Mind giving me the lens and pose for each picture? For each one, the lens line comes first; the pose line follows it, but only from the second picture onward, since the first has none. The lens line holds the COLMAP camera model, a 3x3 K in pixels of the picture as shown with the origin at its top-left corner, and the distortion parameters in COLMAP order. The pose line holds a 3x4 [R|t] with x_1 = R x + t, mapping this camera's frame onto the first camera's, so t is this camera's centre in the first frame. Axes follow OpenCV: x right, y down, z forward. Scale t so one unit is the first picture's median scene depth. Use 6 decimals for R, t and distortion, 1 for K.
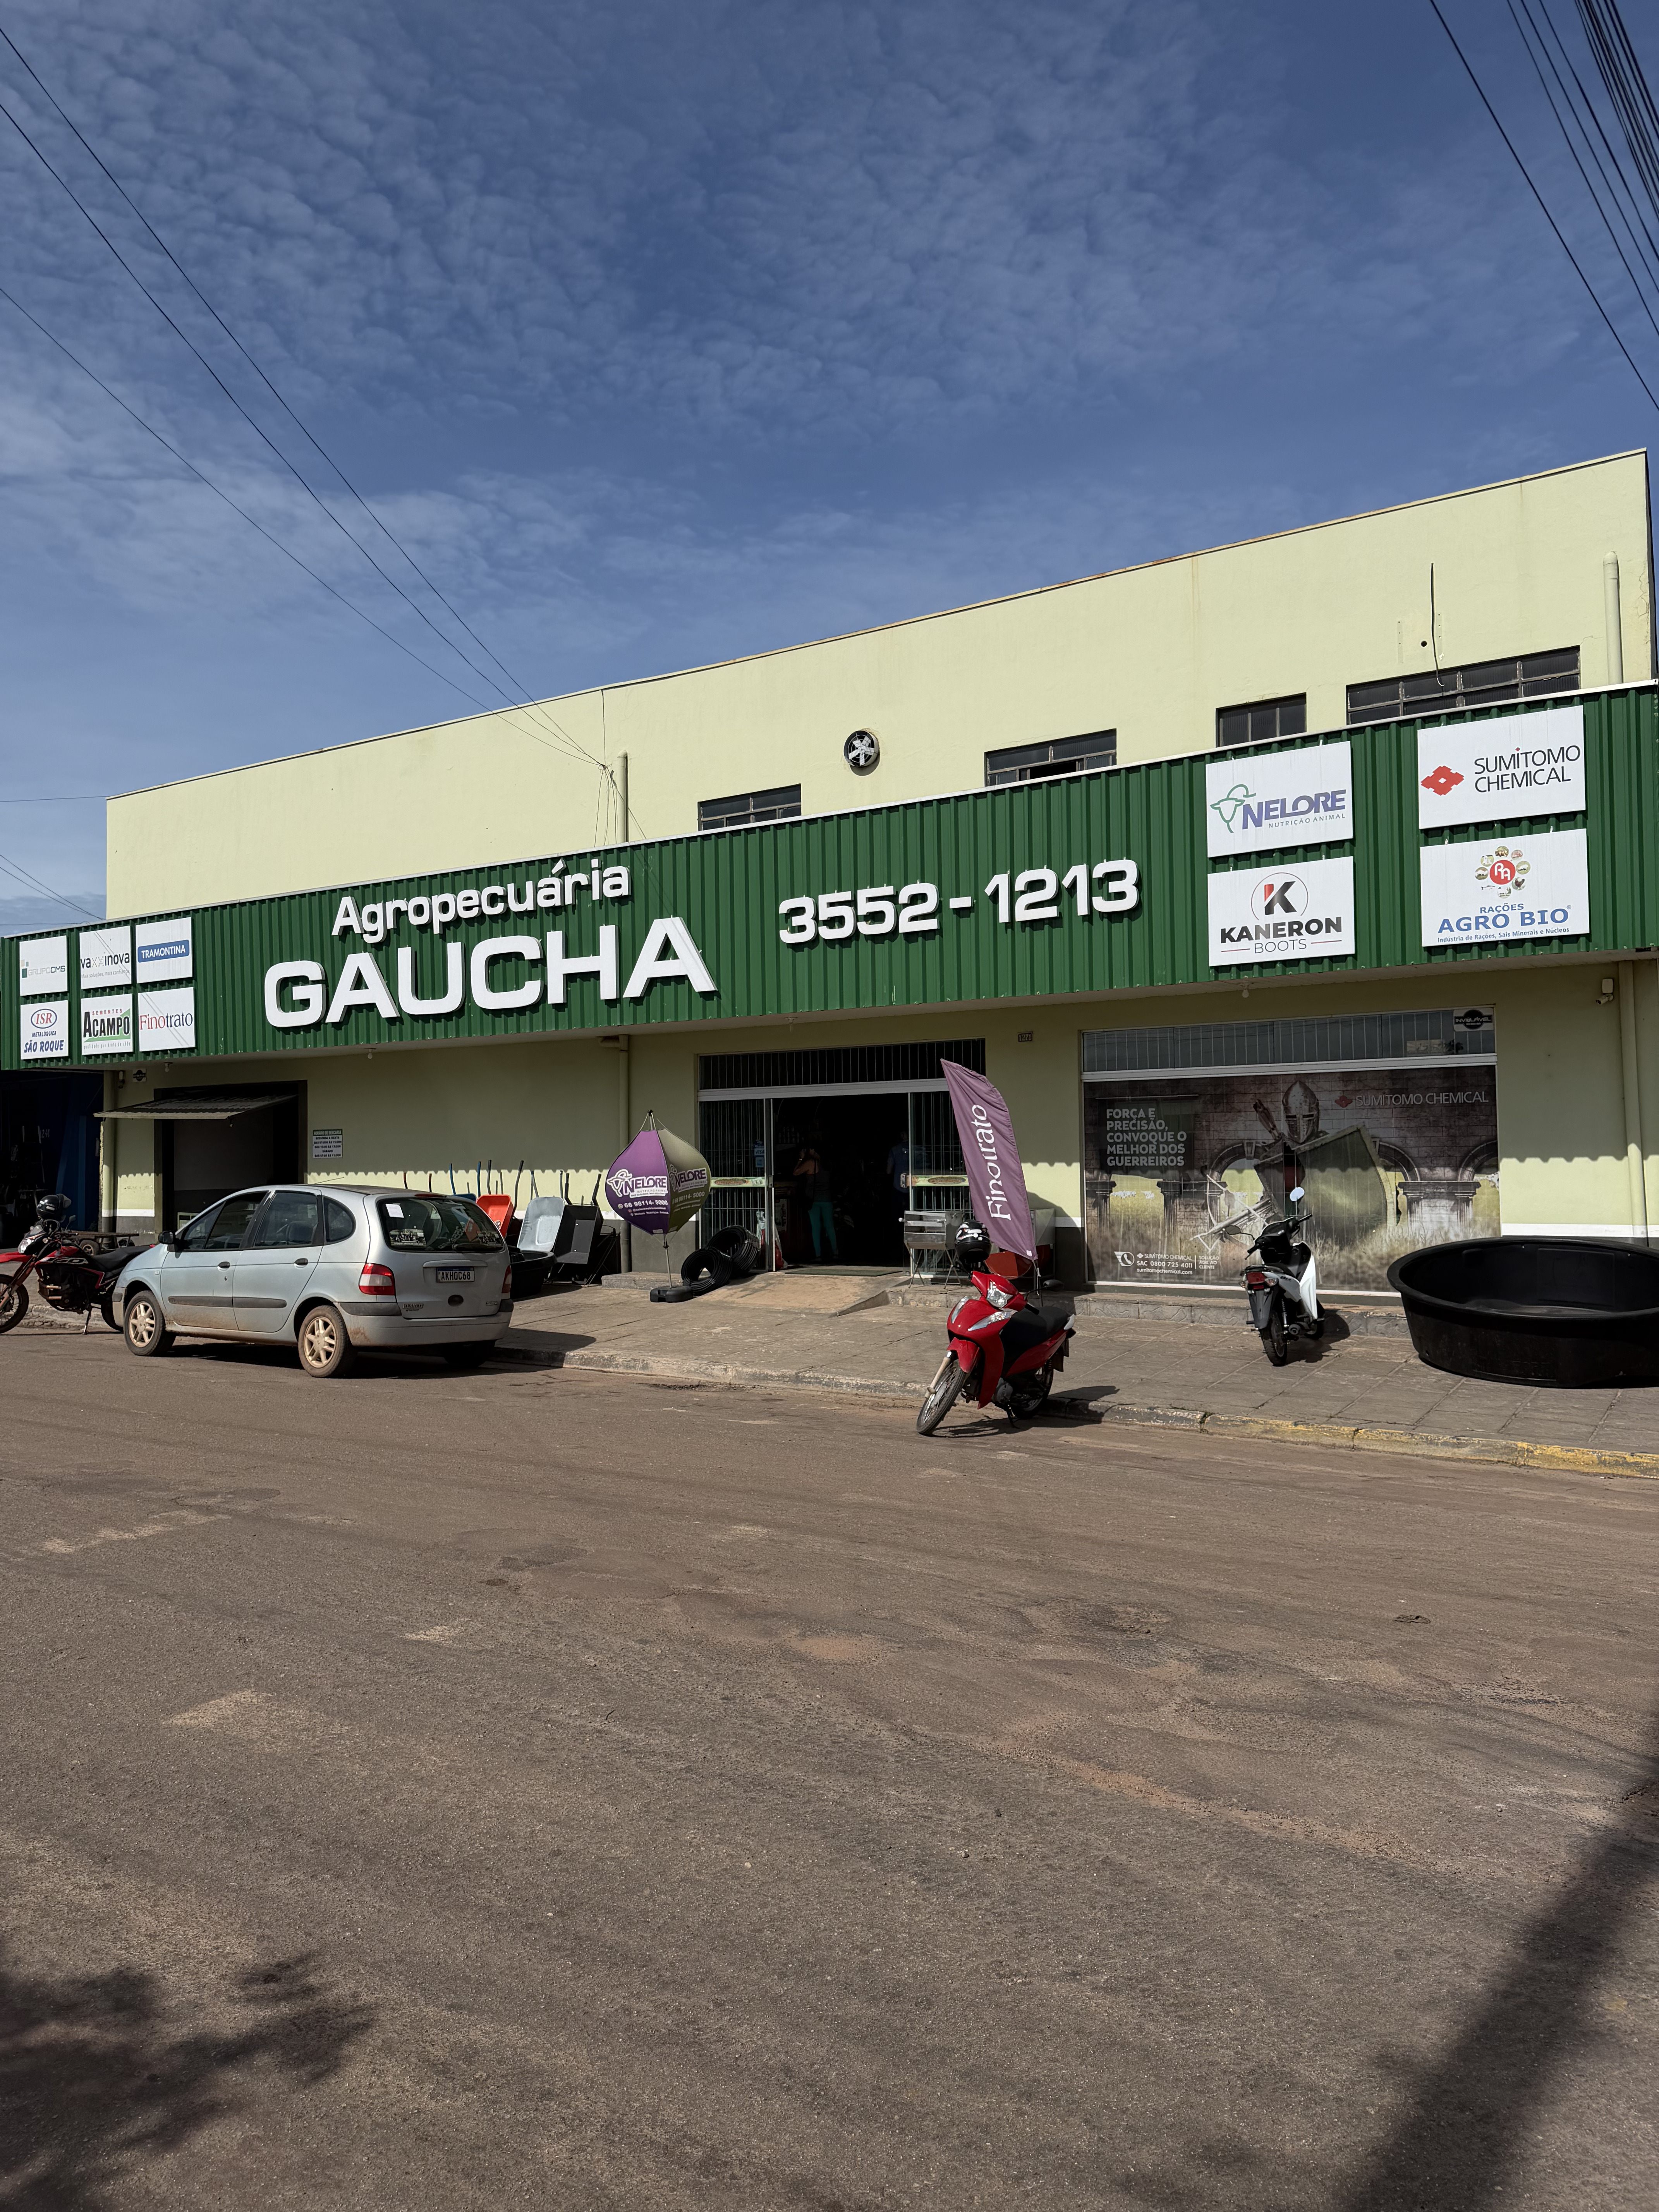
lens RADIAL K [[1562.2, 0, 821.6], [0, 1562.2, 1112.9], [0, 0, 1]] dist [0.204055, -0.357573]
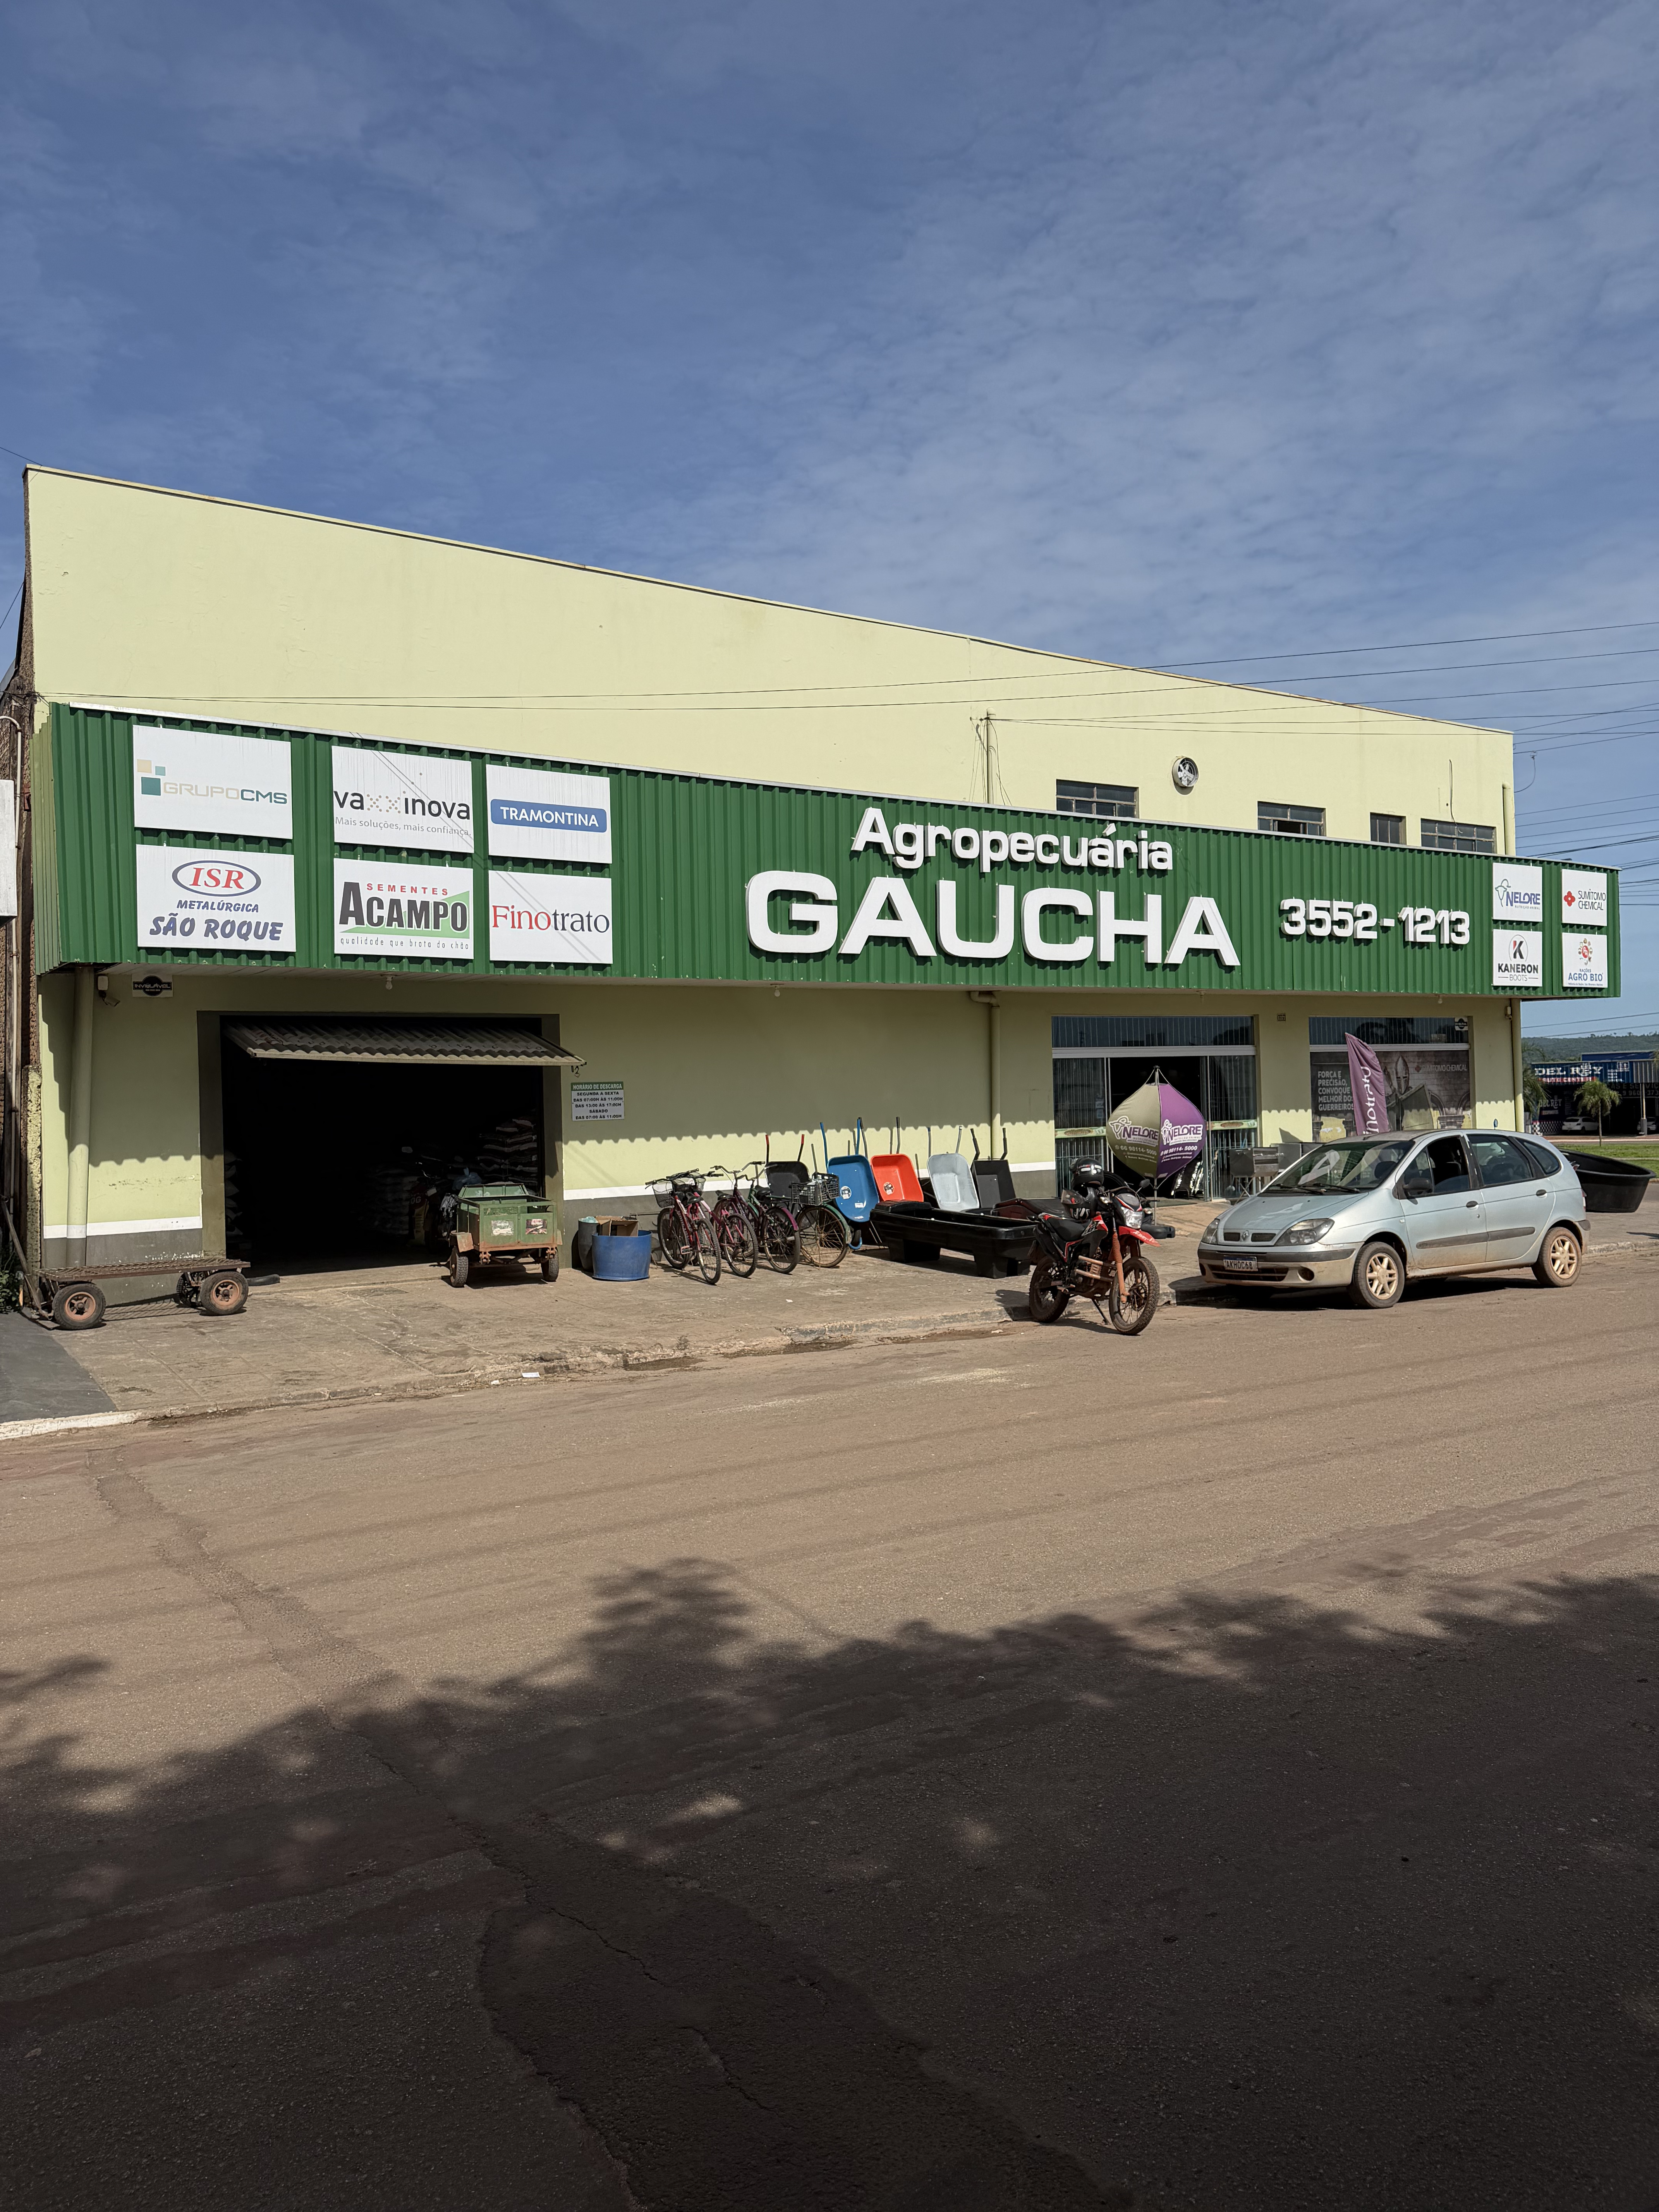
lens RADIAL K [[1562.2, 0, 821.6], [0, 1562.2, 1112.9], [0, 0, 1]] dist [0.204055, -0.357573]
pose [[0.382753, 0.004887, 0.923838, -1.151345], [0.006500, 0.999947, -0.007983, 0.035802], [-0.923828, 0.009060, 0.382701, 0.747868]]
